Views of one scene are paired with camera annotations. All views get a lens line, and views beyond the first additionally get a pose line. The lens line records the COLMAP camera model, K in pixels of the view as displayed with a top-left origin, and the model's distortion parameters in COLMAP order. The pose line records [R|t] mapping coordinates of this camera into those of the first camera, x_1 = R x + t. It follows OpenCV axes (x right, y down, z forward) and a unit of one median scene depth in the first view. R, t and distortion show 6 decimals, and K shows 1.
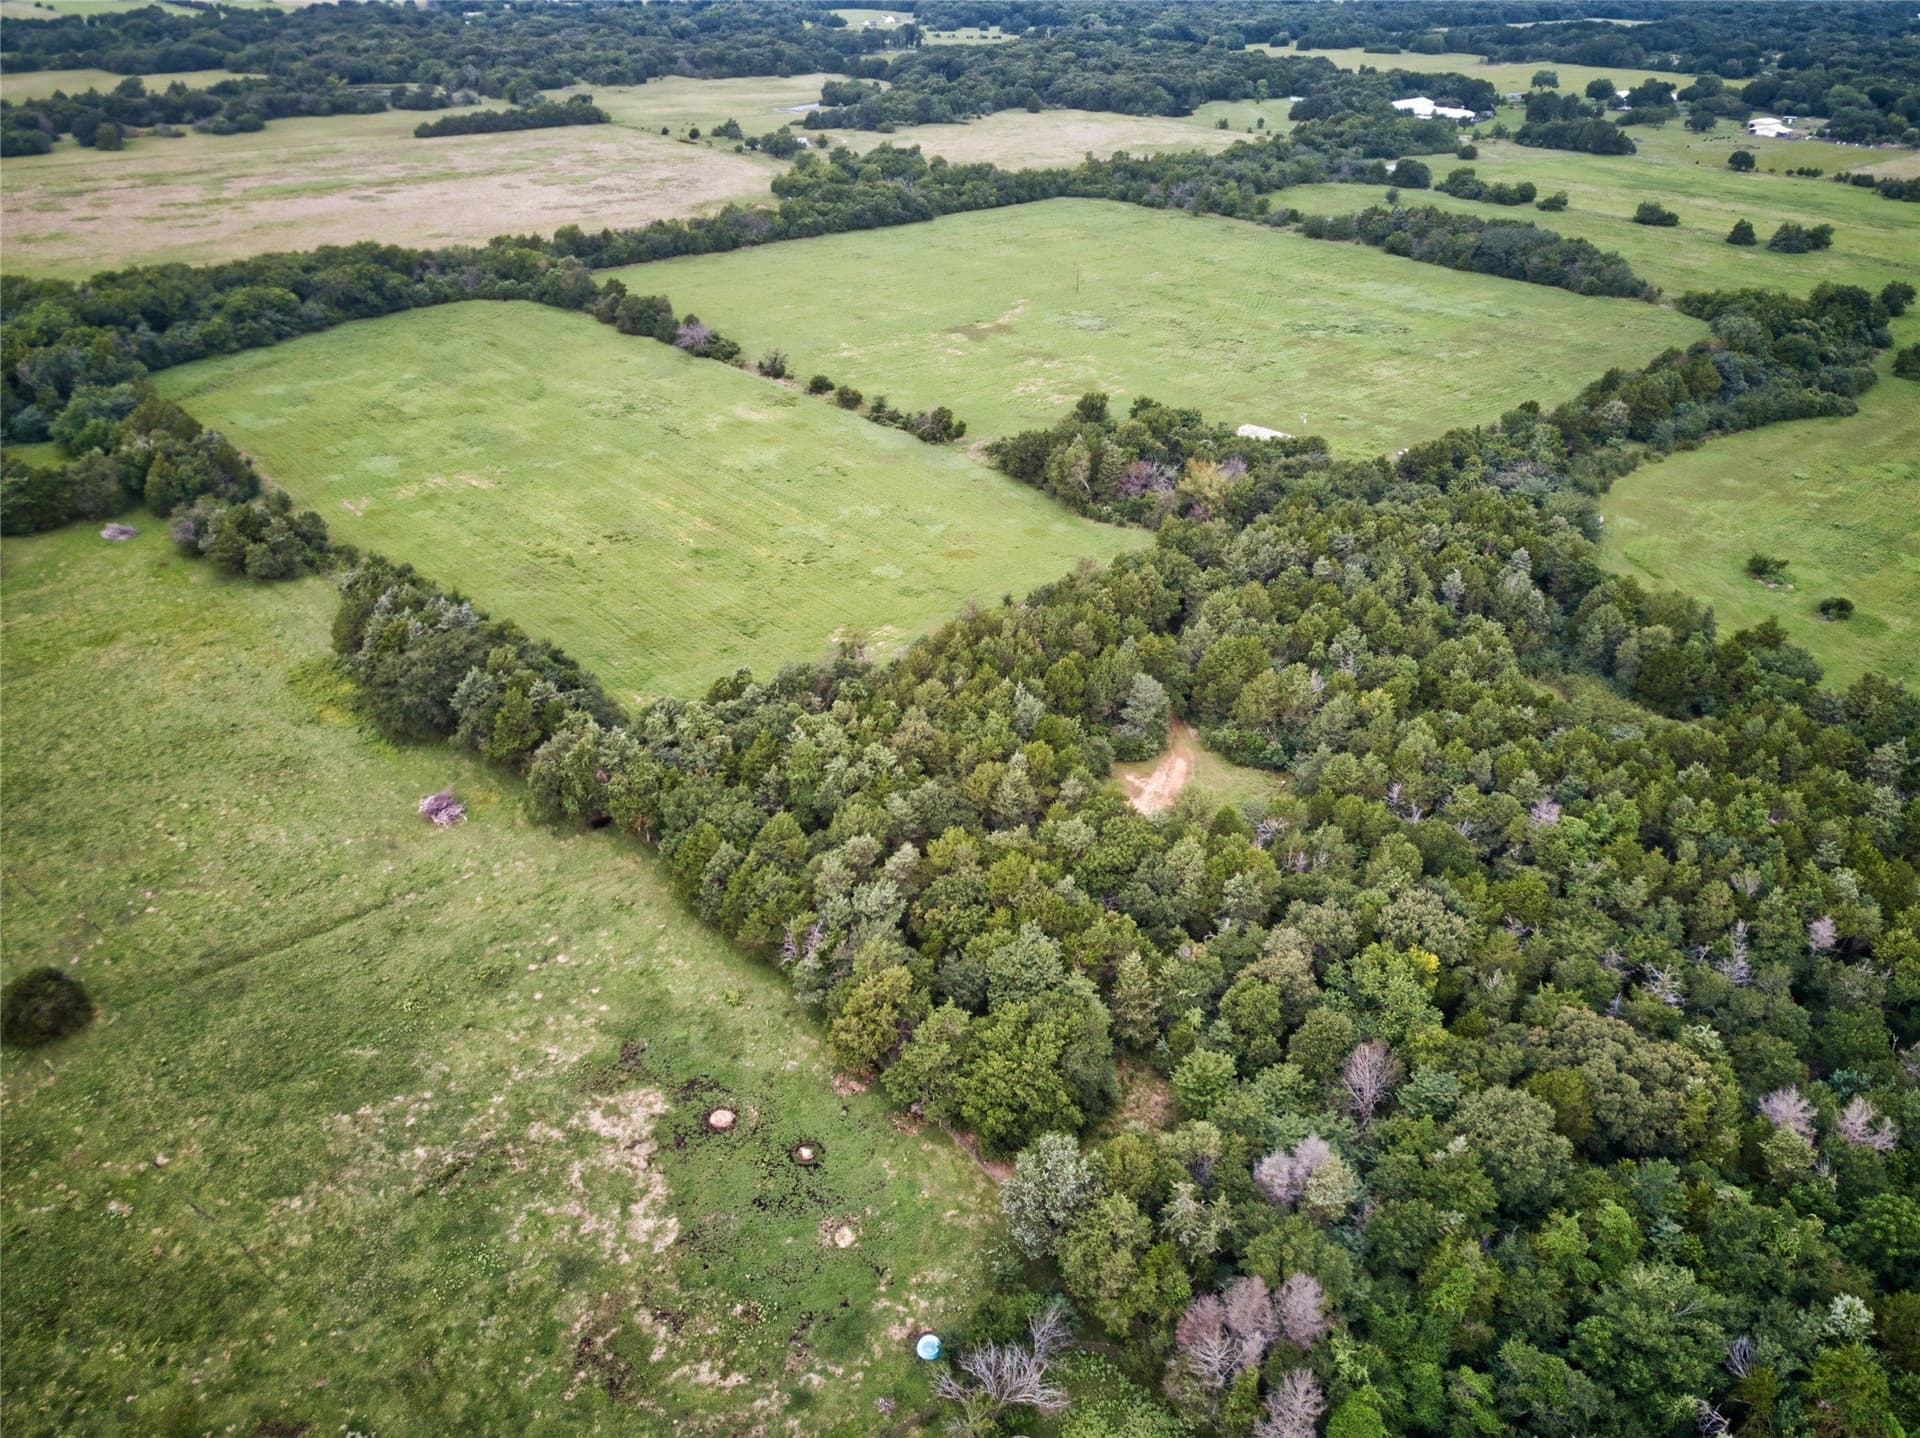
lens RADIAL K [[1467.5, 0, 966.7], [0, 1467.5, 713.8], [0, 0, 1]] dist [0.009062, -0.003005]
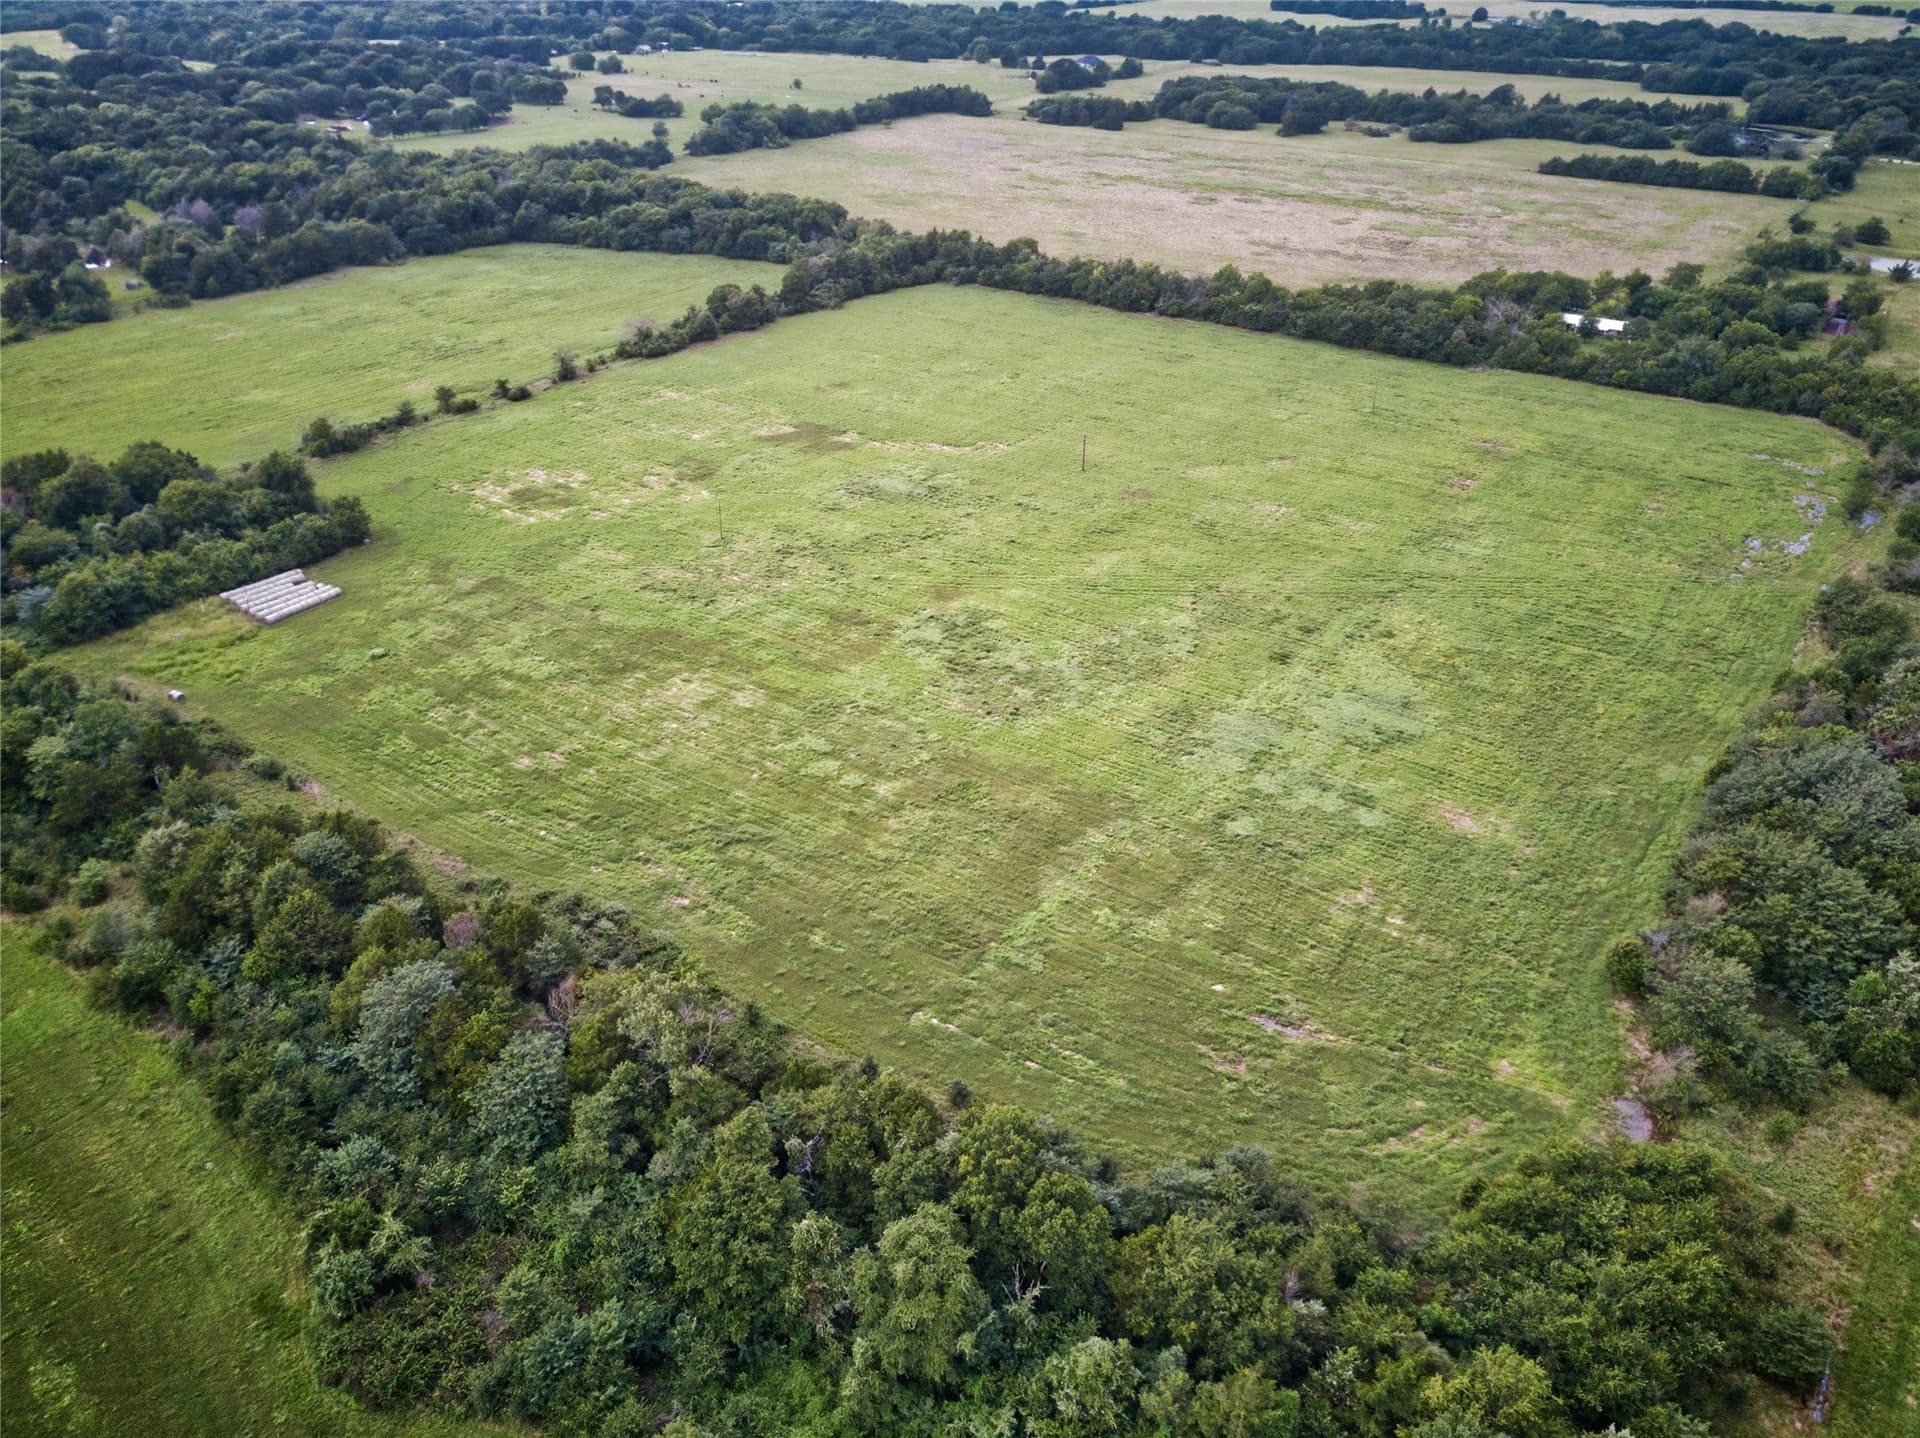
lens RADIAL K [[1467.5, 0, 966.7], [0, 1467.5, 713.8], [0, 0, 1]] dist [0.009062, -0.003005]
pose [[0.235591, 0.460692, -0.855722, 0.702372], [-0.476119, 0.822314, 0.311625, -0.404038], [0.847235, 0.334009, 0.413074, 0.793000]]
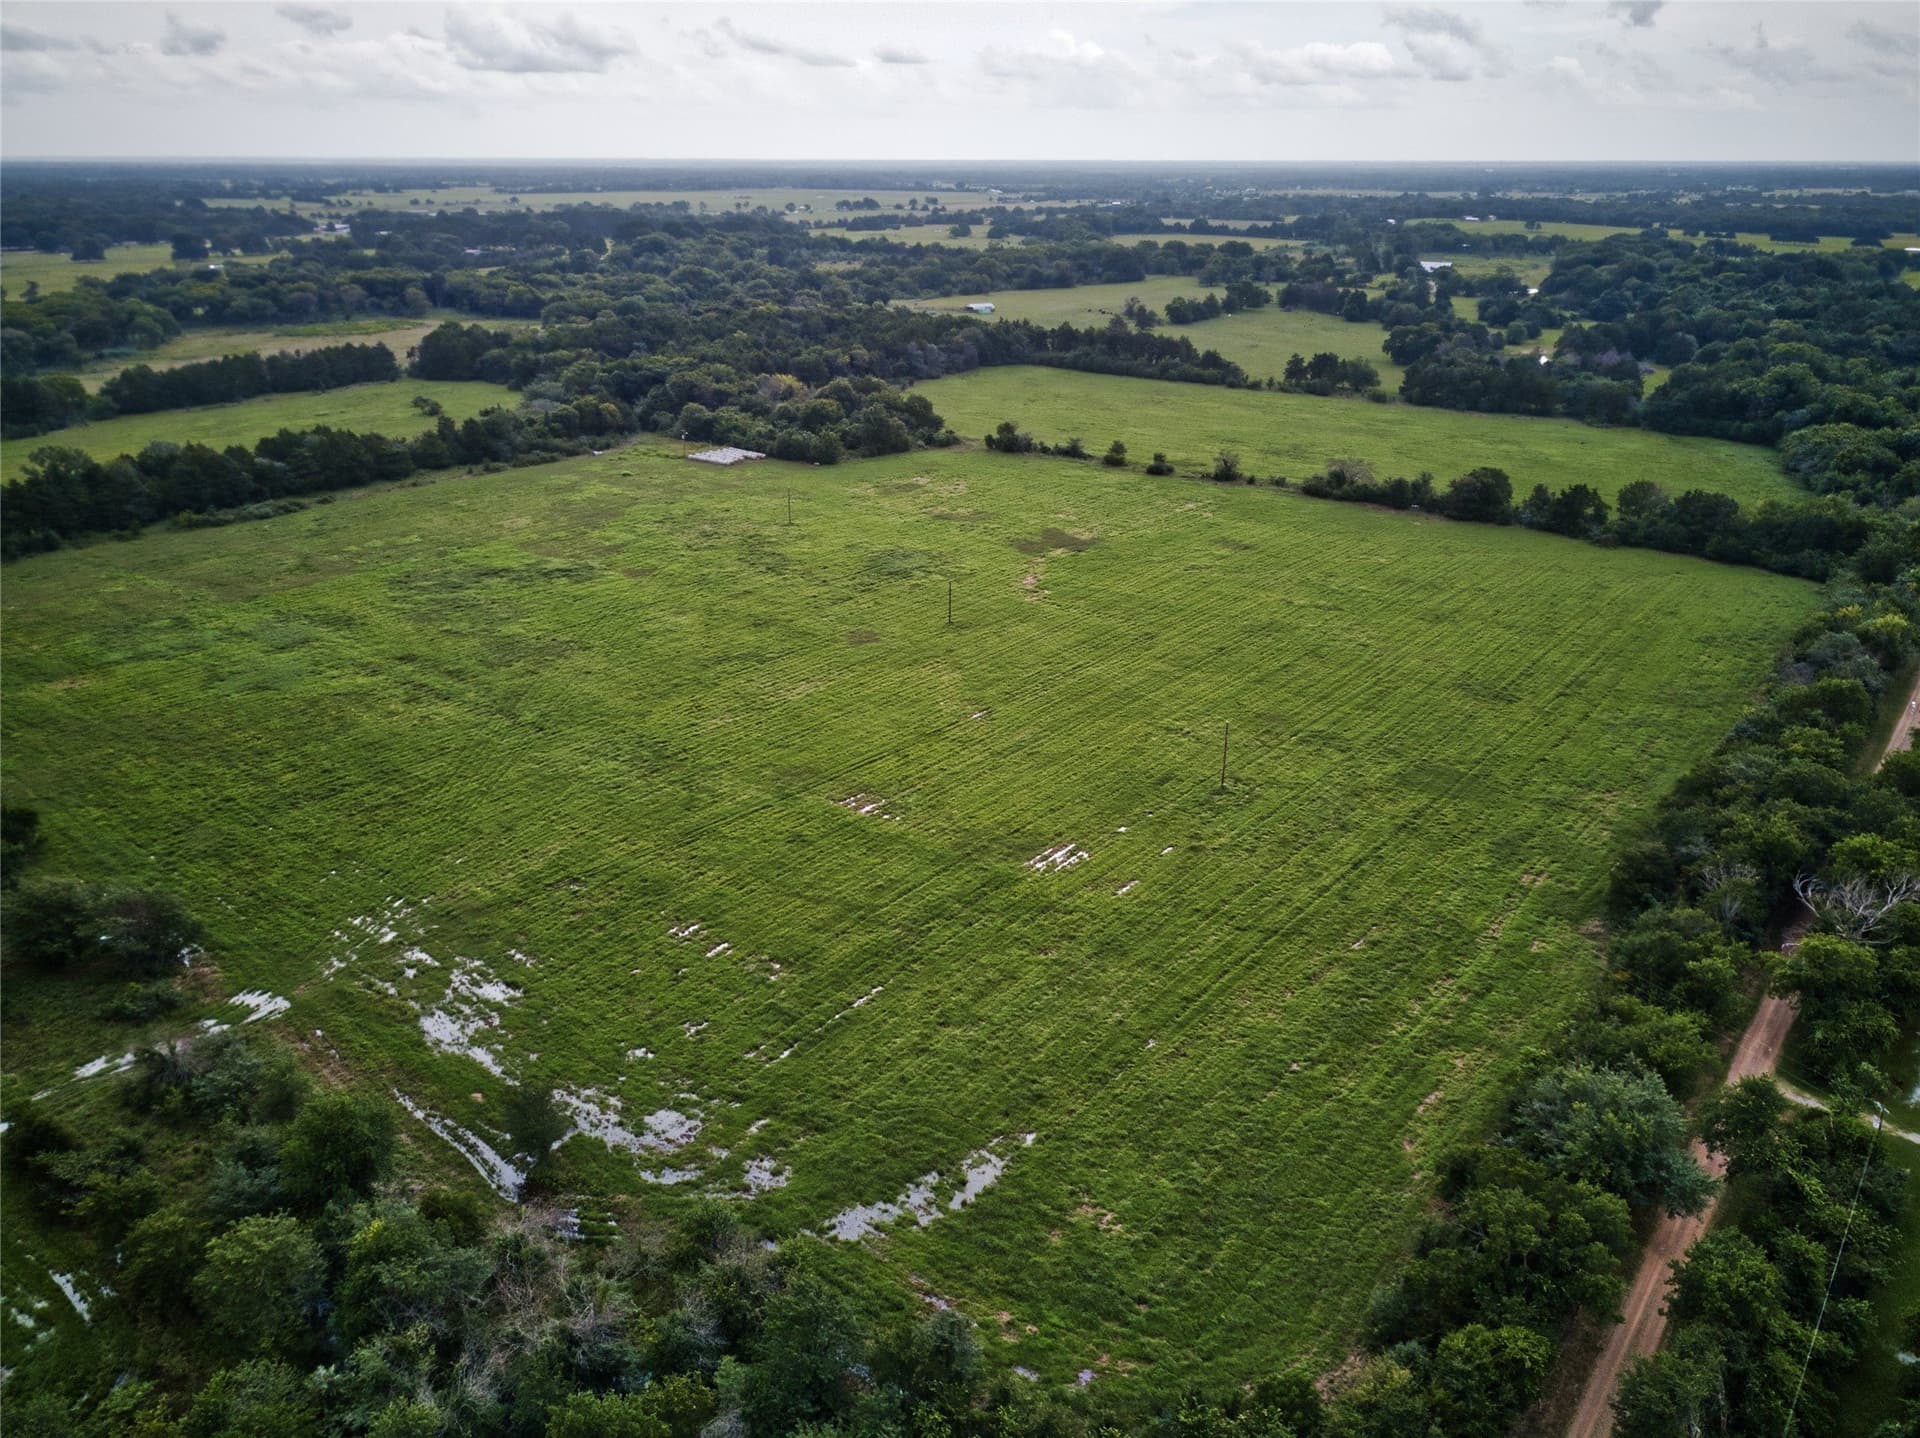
lens RADIAL K [[1467.5, 0, 966.7], [0, 1467.5, 713.8], [0, 0, 1]] dist [0.009062, -0.003005]
pose [[-0.983349, 0.048622, -0.175102, 0.175076], [-0.102736, 0.646051, 0.756349, -0.720990], [0.149900, 0.761744, -0.630298, 1.471154]]
